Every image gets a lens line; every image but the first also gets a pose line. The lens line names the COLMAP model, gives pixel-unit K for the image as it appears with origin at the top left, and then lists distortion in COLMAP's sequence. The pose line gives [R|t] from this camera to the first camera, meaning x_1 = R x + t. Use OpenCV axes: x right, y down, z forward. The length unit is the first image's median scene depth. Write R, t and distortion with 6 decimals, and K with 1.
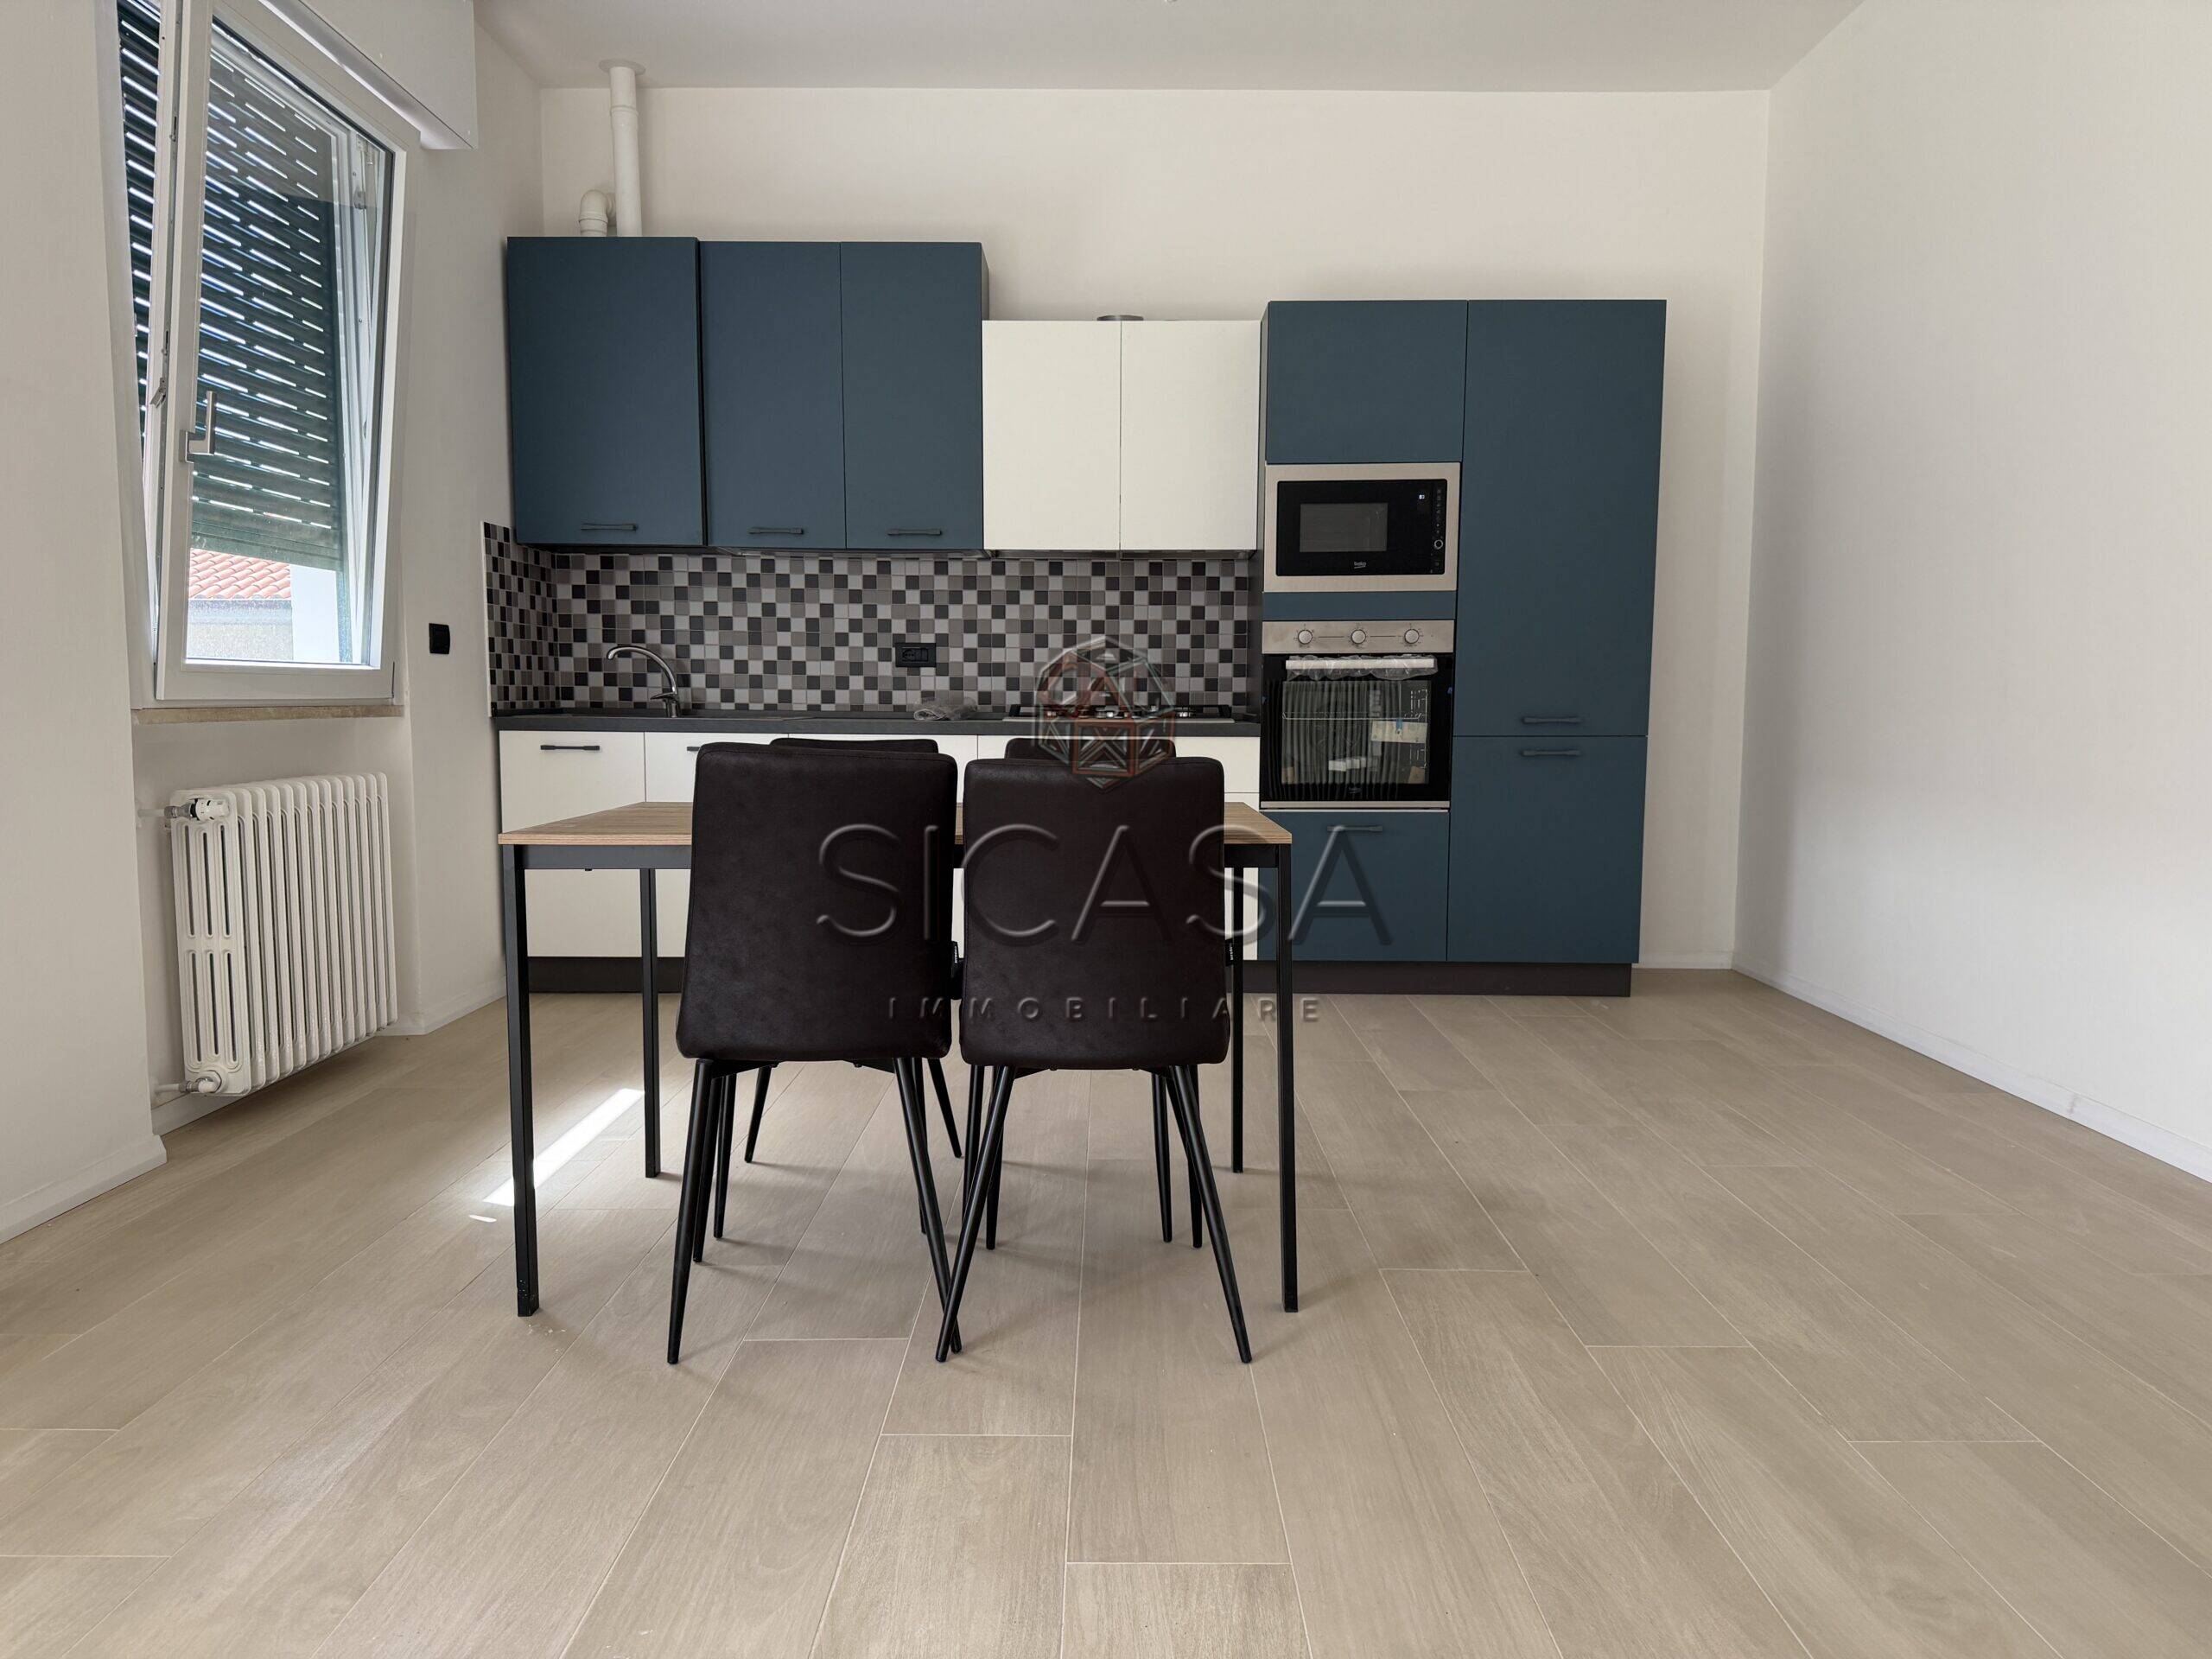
lens RADIAL K [[1544.5, 0, 1107.3], [0, 1544.5, 842.9], [0, 0, 1]] dist [0.169670, -0.330350]
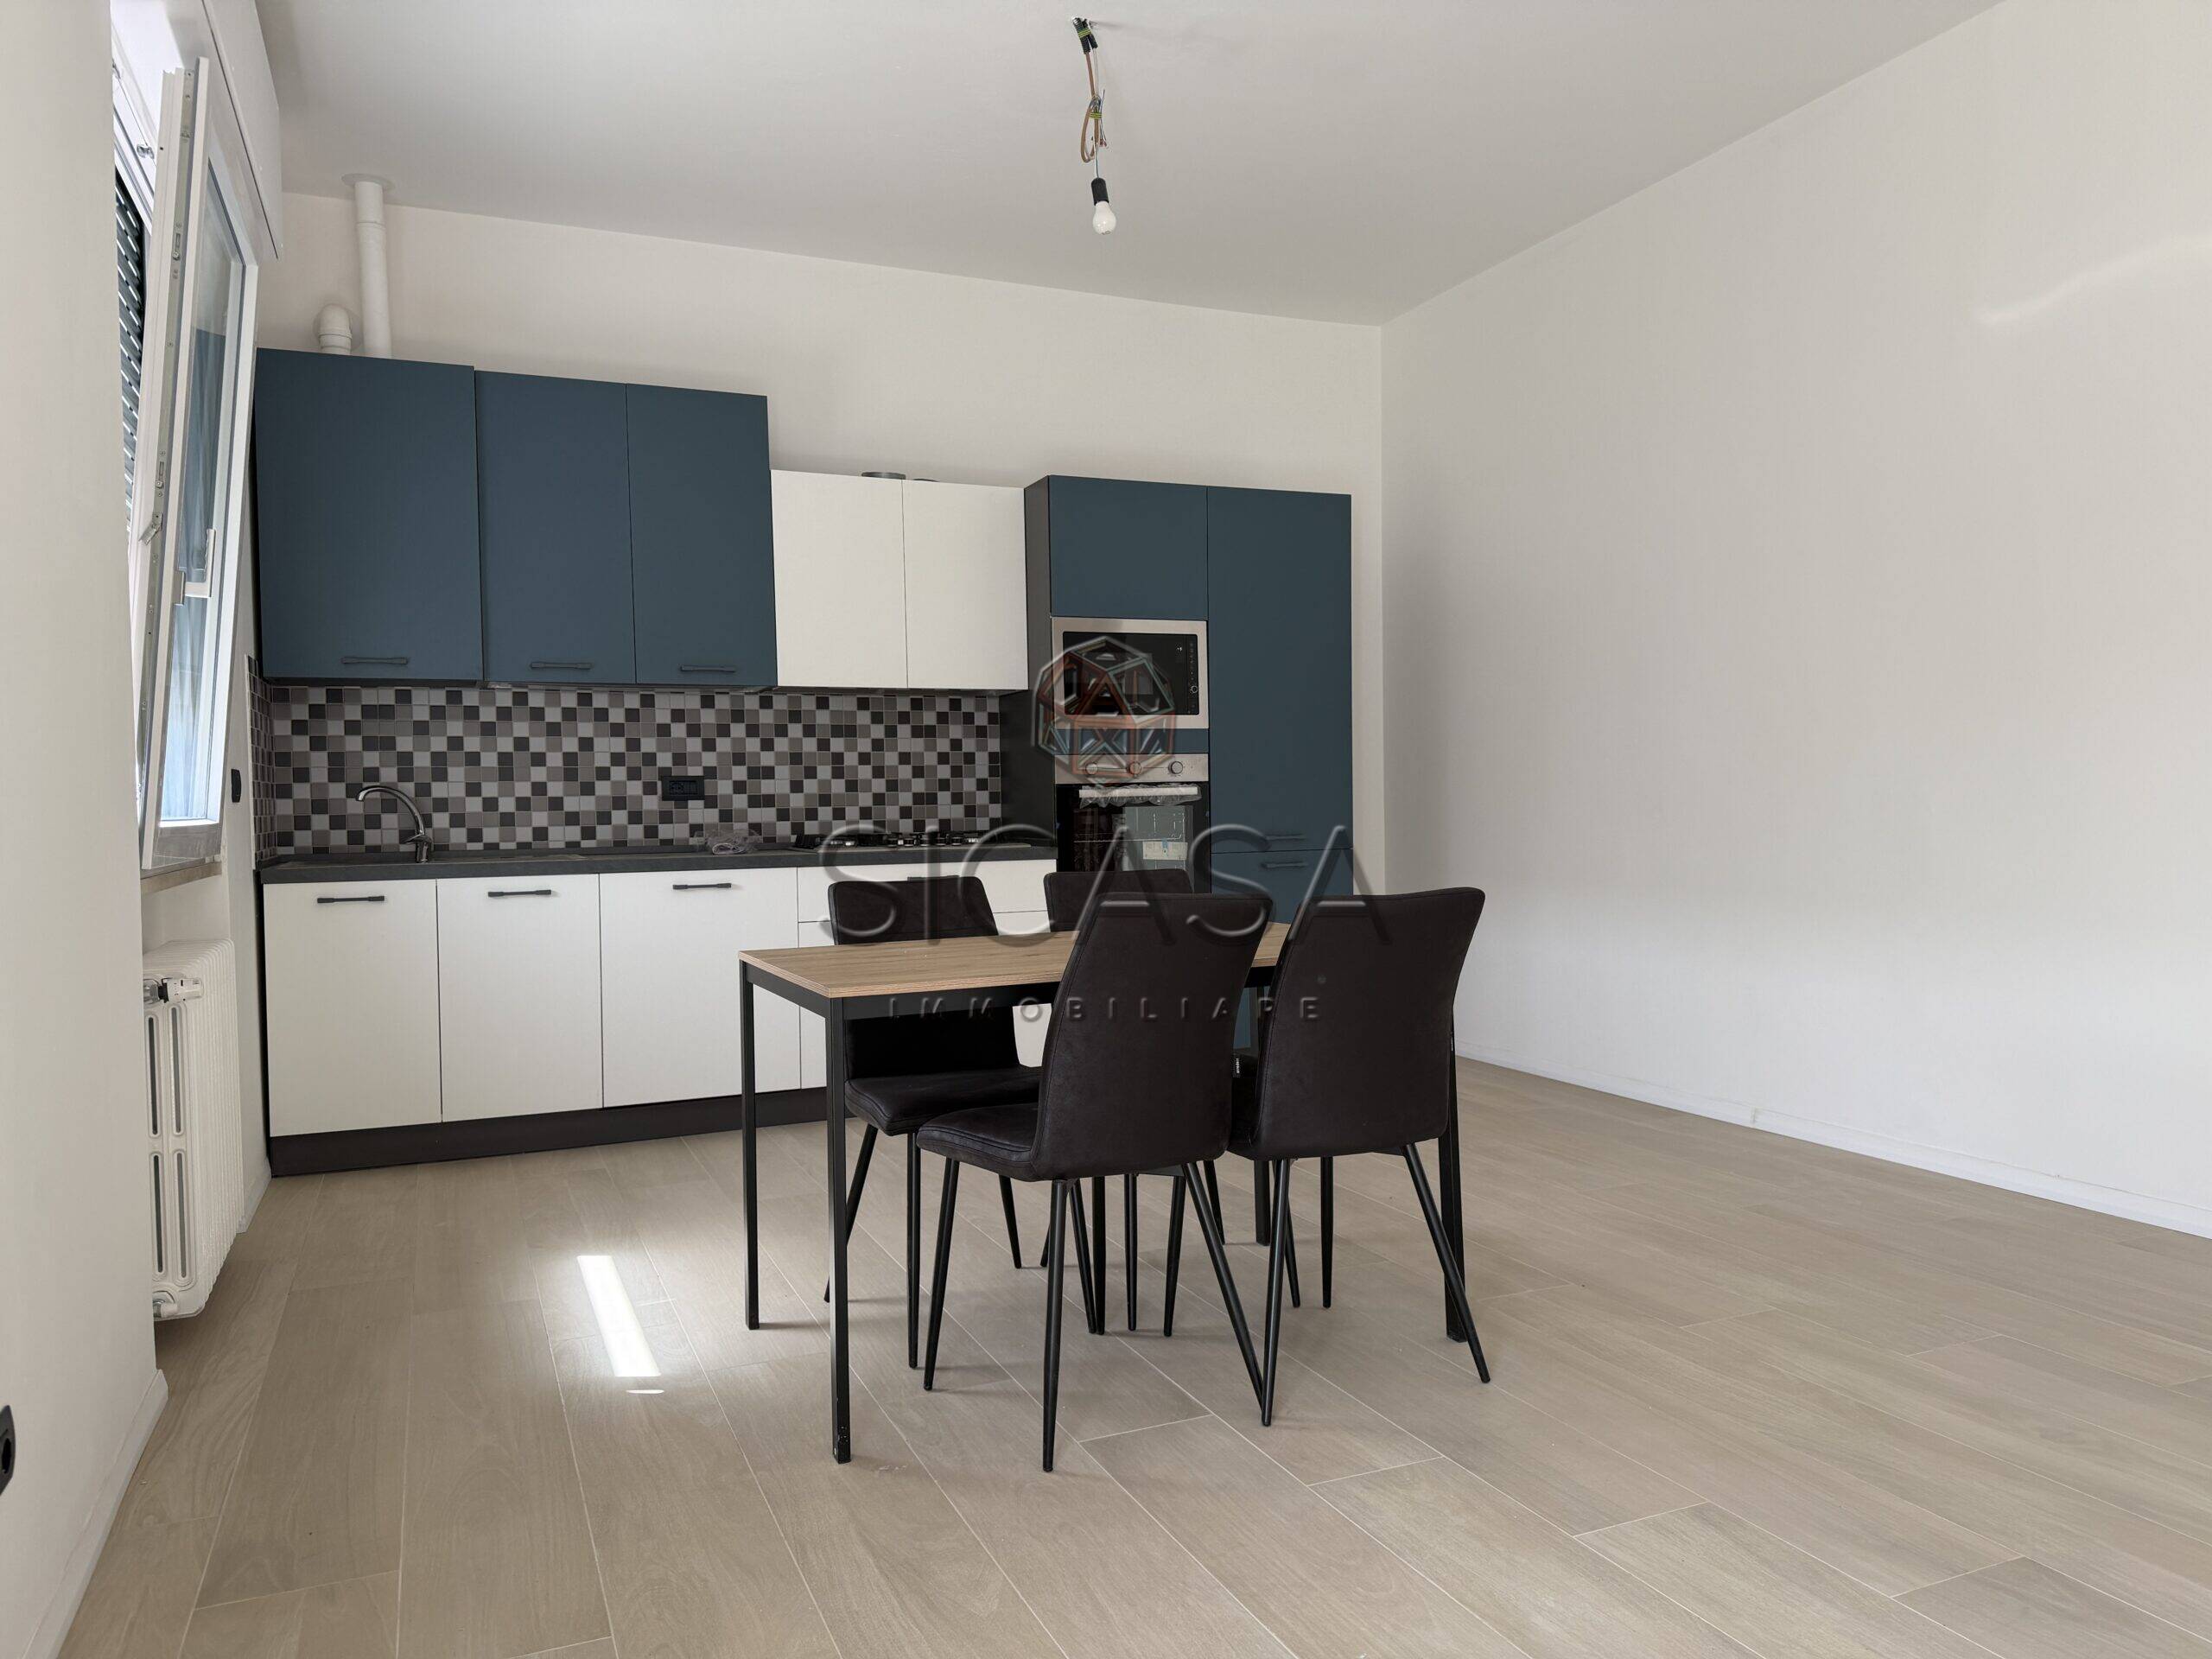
lens RADIAL K [[1536.5, 0, 1115.0], [0, 1536.5, 837.7], [0, 0, 1]] dist [0.182333, -0.395323]
pose [[0.915760, -0.029631, 0.400632, -0.269792], [0.058640, 0.996454, -0.060342, -0.013746], [-0.397423, 0.078752, 0.914250, -0.012221]]
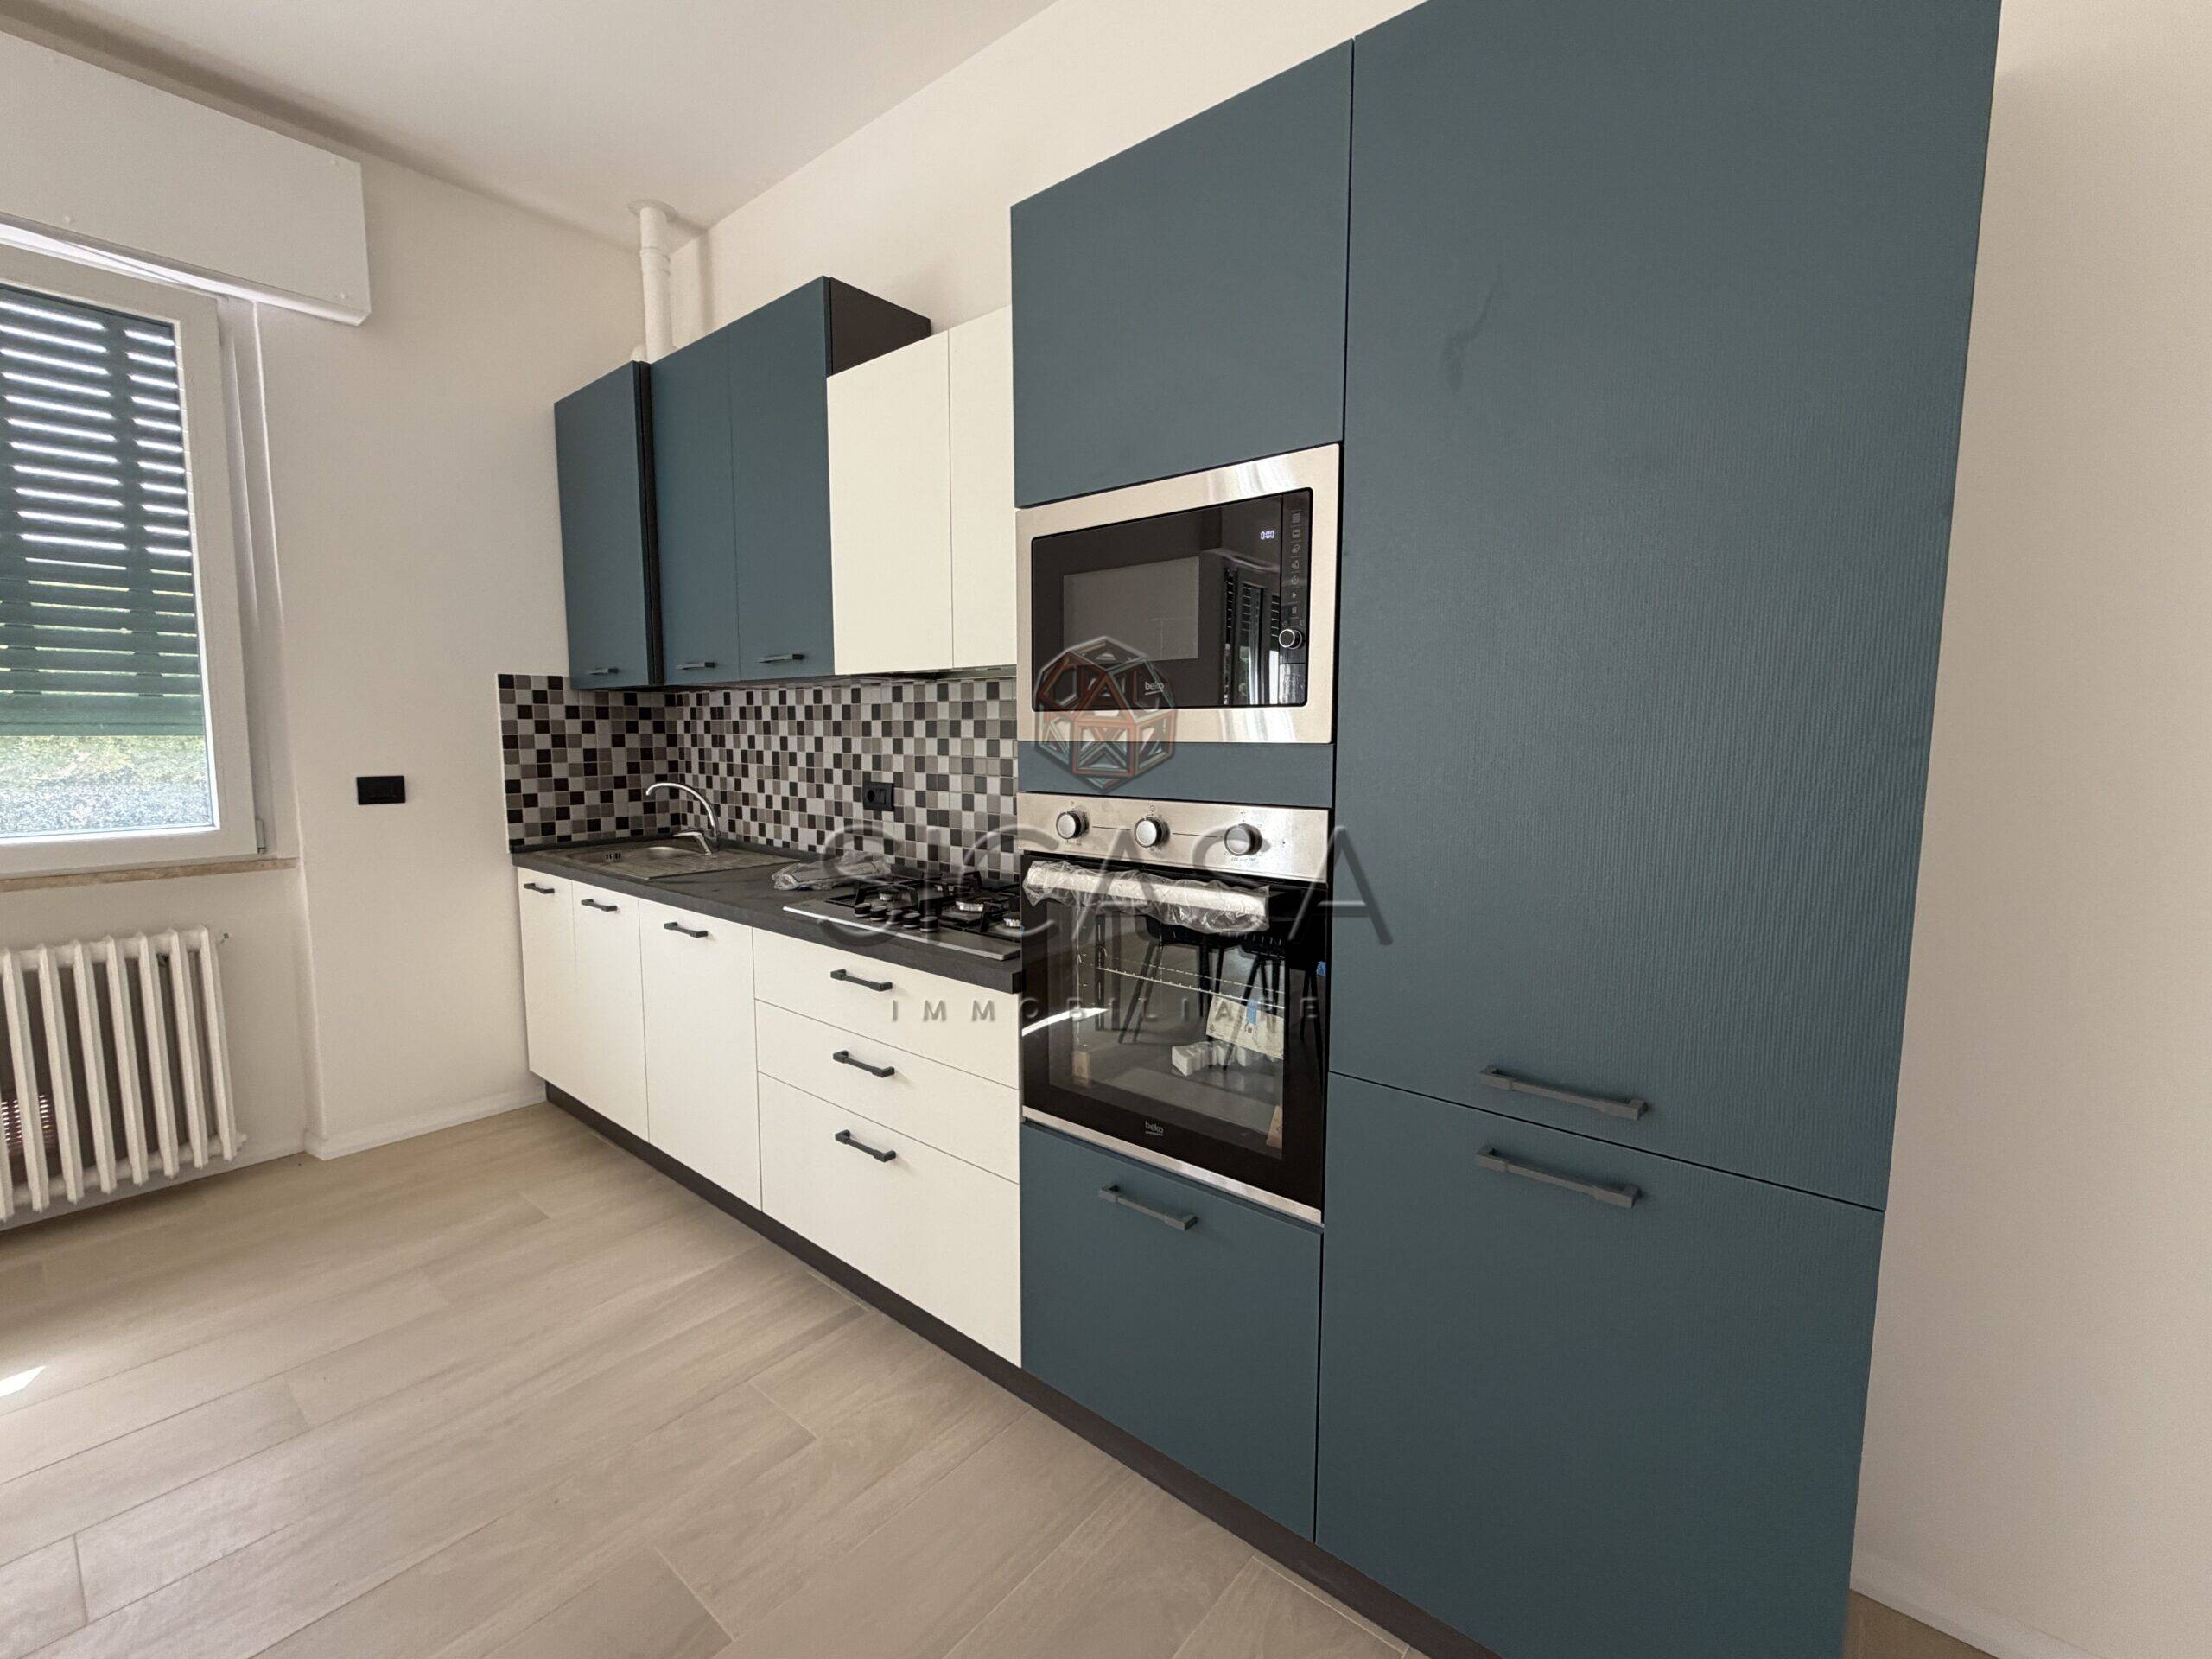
lens RADIAL K [[952.9, 0, 1108.5], [0, 952.9, 831.4], [0, 0, 1]] dist [0.000176, -0.000118]
pose [[0.770413, 0.067145, -0.634000, 0.306912], [-0.059587, 0.997669, 0.033252, -0.127201], [0.634754, 0.012160, 0.772618, 0.678483]]
